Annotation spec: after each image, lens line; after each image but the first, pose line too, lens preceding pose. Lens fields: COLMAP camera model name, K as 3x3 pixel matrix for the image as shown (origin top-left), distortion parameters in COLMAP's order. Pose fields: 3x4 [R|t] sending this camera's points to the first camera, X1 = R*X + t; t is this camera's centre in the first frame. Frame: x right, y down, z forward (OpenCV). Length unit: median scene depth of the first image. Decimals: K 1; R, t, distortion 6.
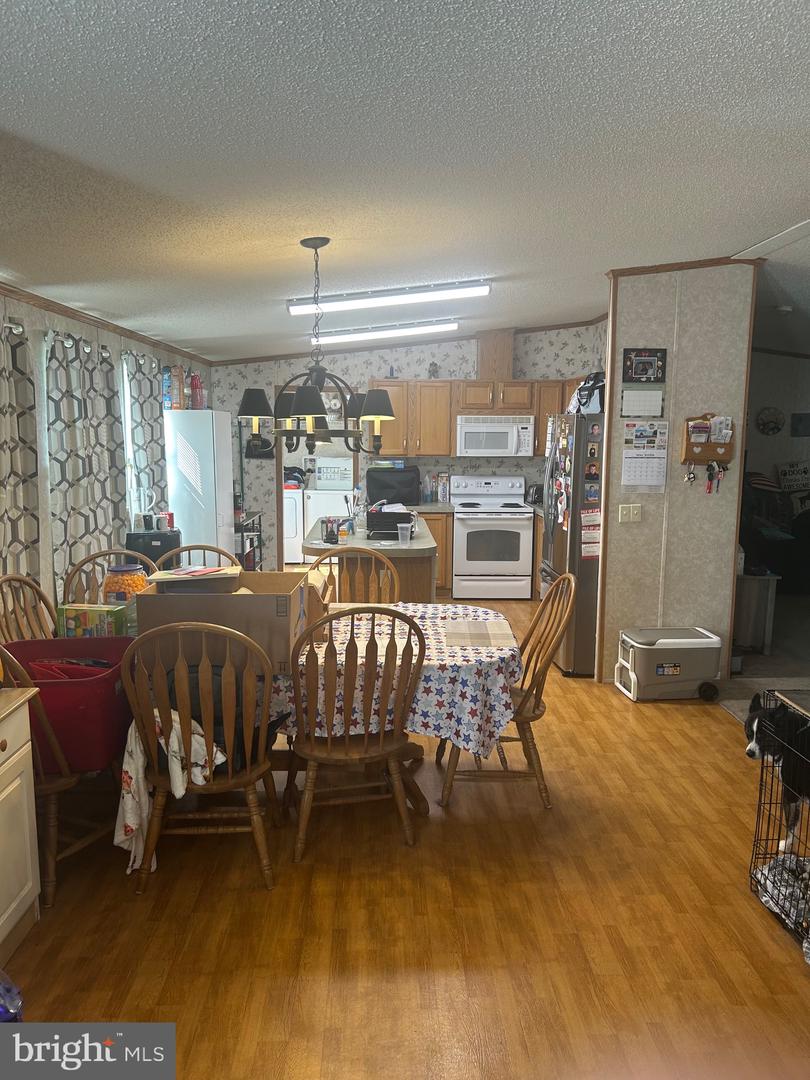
lens RADIAL K [[820.5, 0, 405.0], [0, 820.5, 540.0], [0, 0, 1]] dist [0.026967, -0.010173]
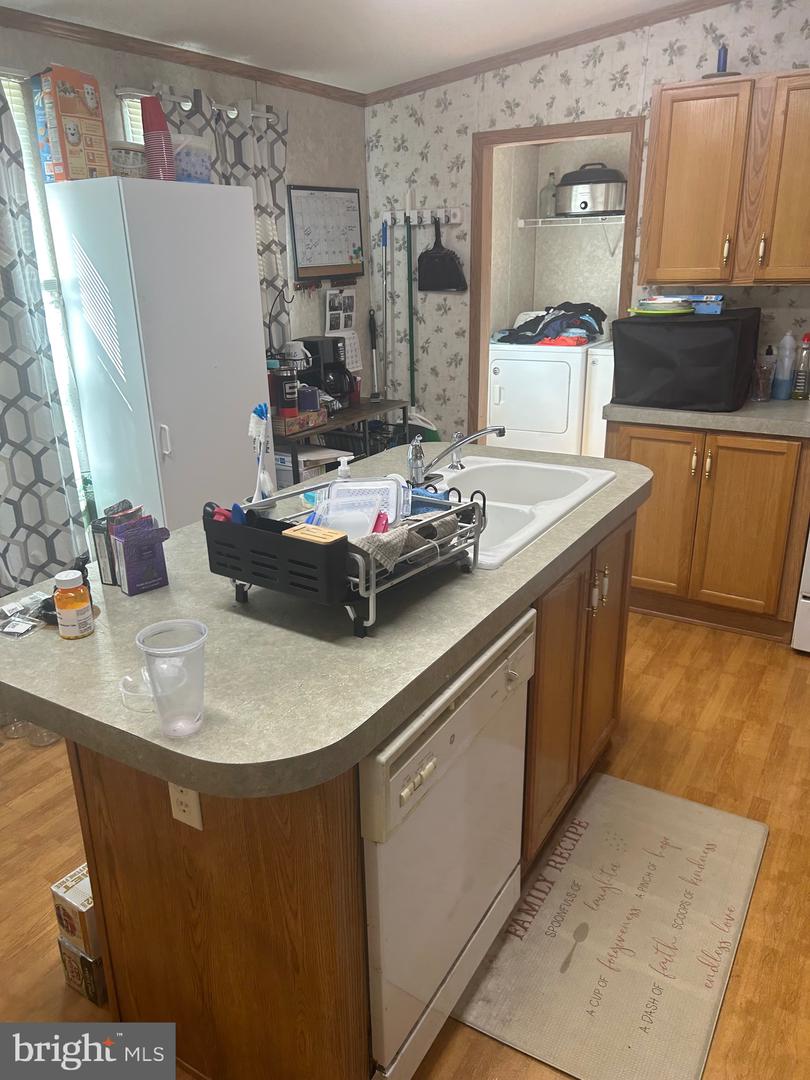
lens RADIAL K [[820.5, 0, 405.0], [0, 820.5, 540.0], [0, 0, 1]] dist [0.026967, -0.010173]
pose [[0.841210, 0.153266, -0.518532, 0.096040], [-0.045473, 0.975642, 0.214606, -0.057202], [0.538793, -0.156949, 0.827689, 0.539472]]
